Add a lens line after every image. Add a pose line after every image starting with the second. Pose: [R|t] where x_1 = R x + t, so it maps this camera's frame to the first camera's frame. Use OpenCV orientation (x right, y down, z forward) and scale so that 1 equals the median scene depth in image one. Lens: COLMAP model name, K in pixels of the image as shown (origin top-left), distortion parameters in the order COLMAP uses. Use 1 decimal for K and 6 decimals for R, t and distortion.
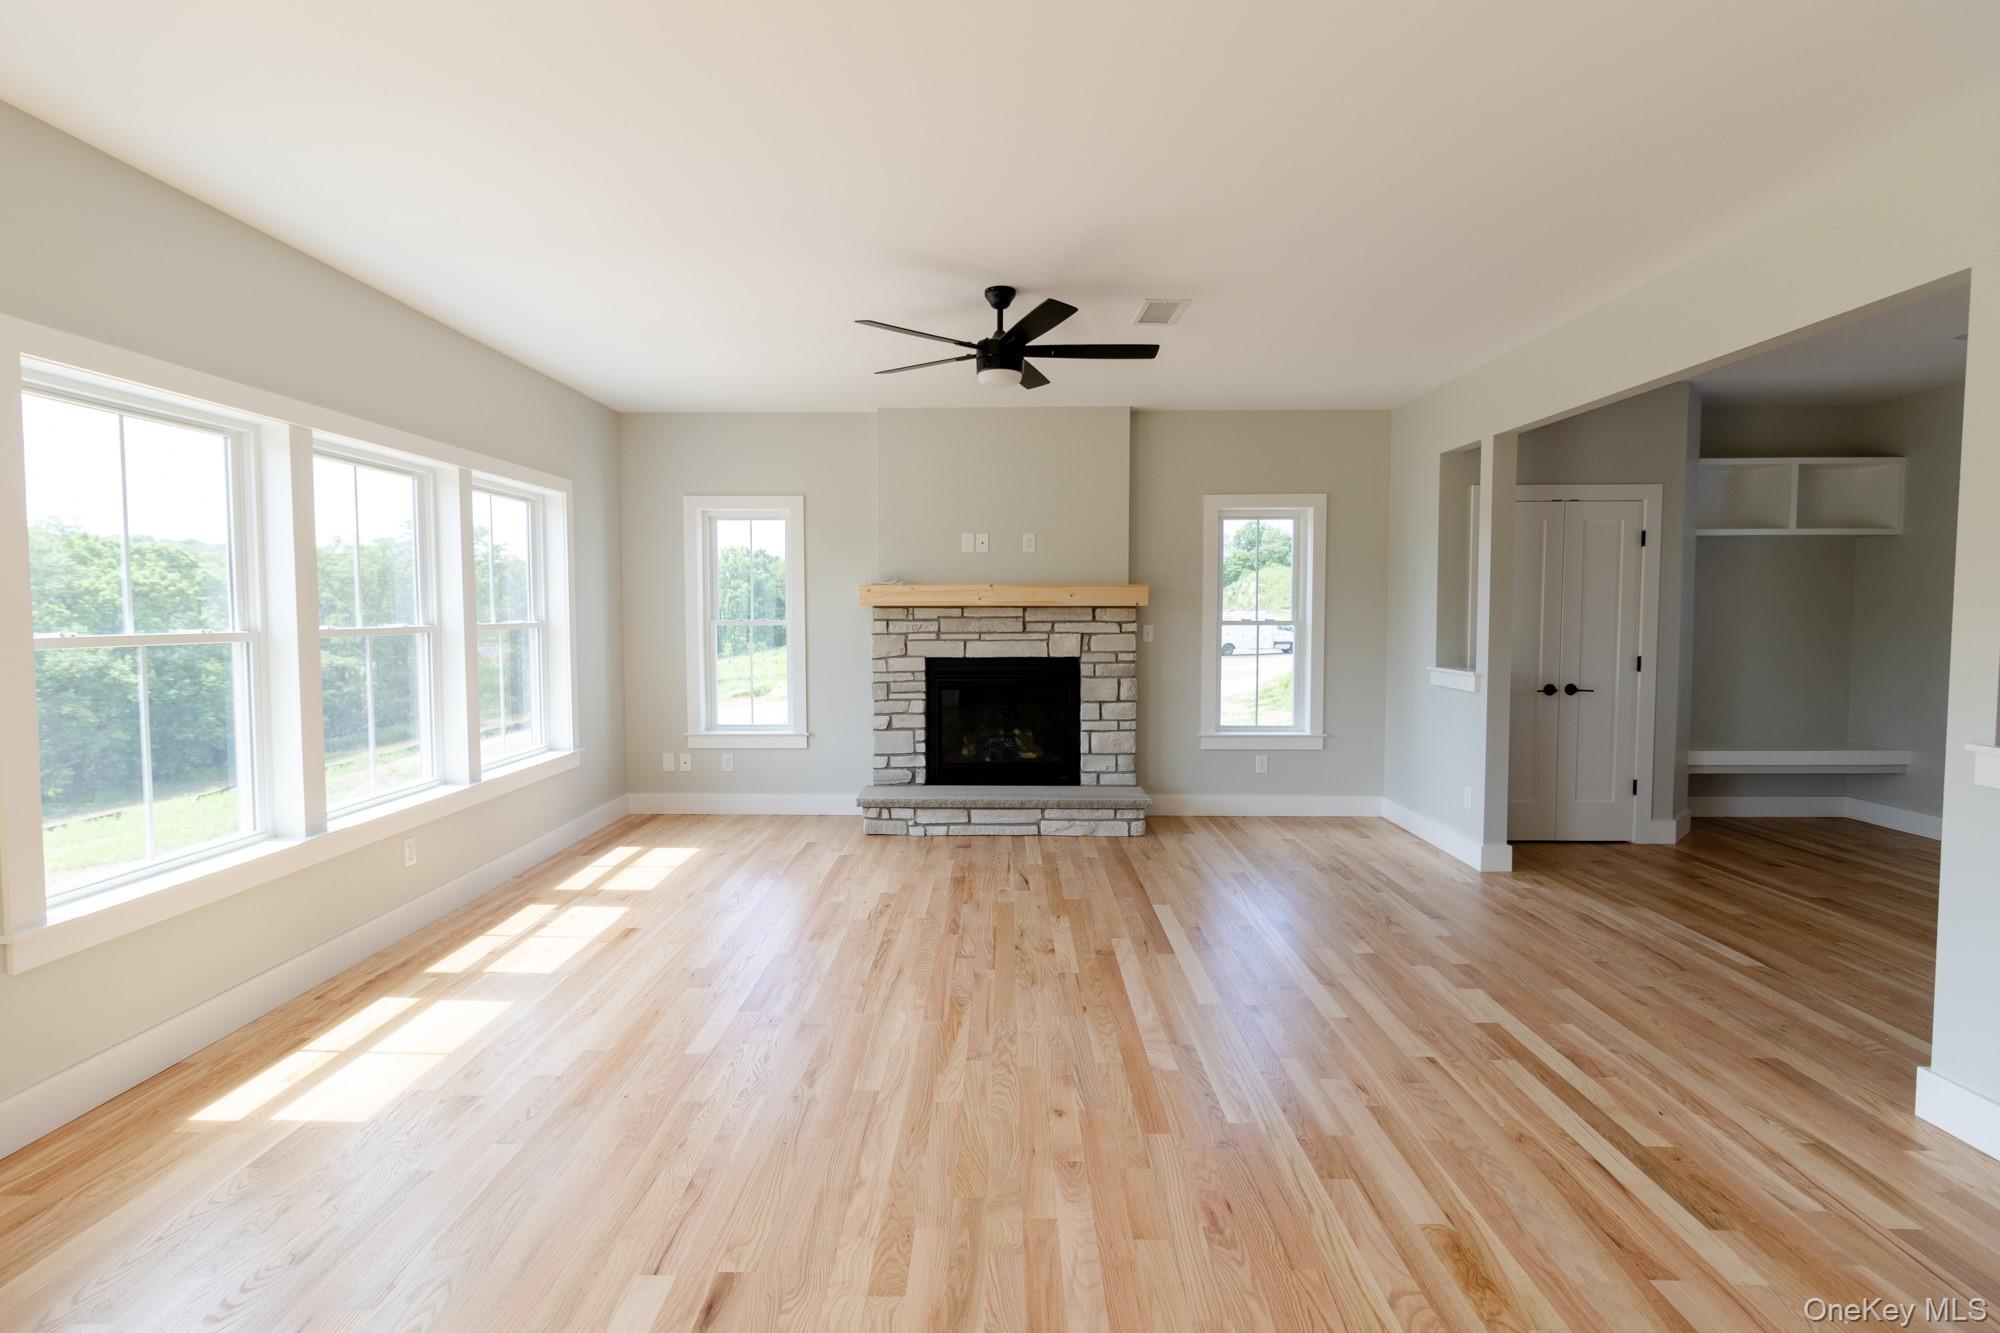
lens RADIAL K [[915.1, 0, 995.5], [0, 915.1, 656.0], [0, 0, 1]] dist [0.000988, 0.000172]
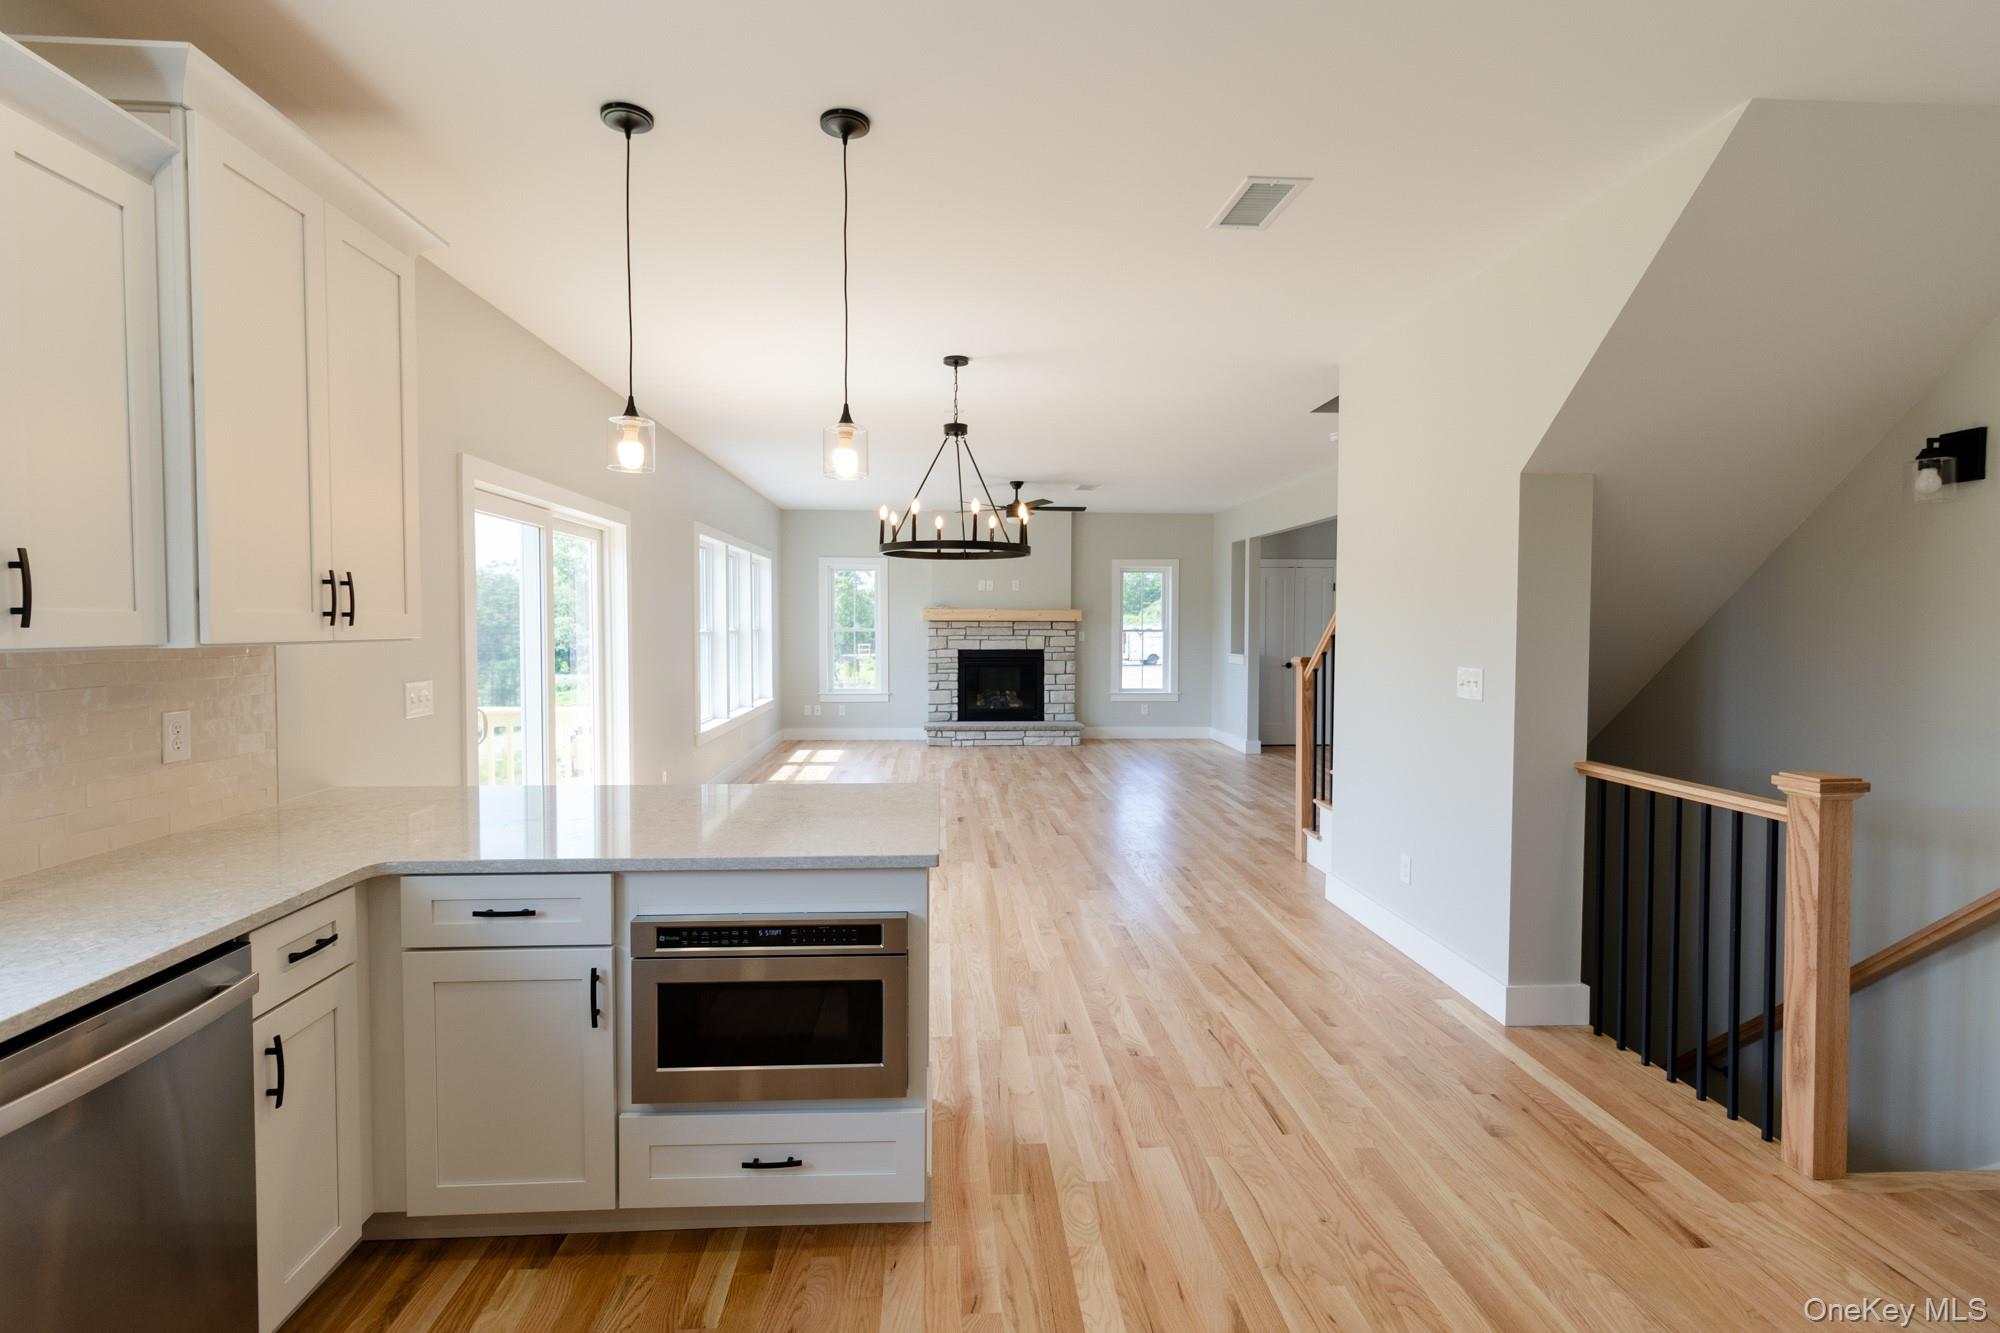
lens RADIAL K [[943.1, 0, 1003.3], [0, 943.1, 658.6], [0, 0, 1]] dist [0.001493, 0.000282]
pose [[0.996577, 0.000253, 0.082672, -0.140879], [0.000666, 0.999938, -0.011087, 0.040109], [-0.082670, 0.011104, 0.996515, -0.839201]]
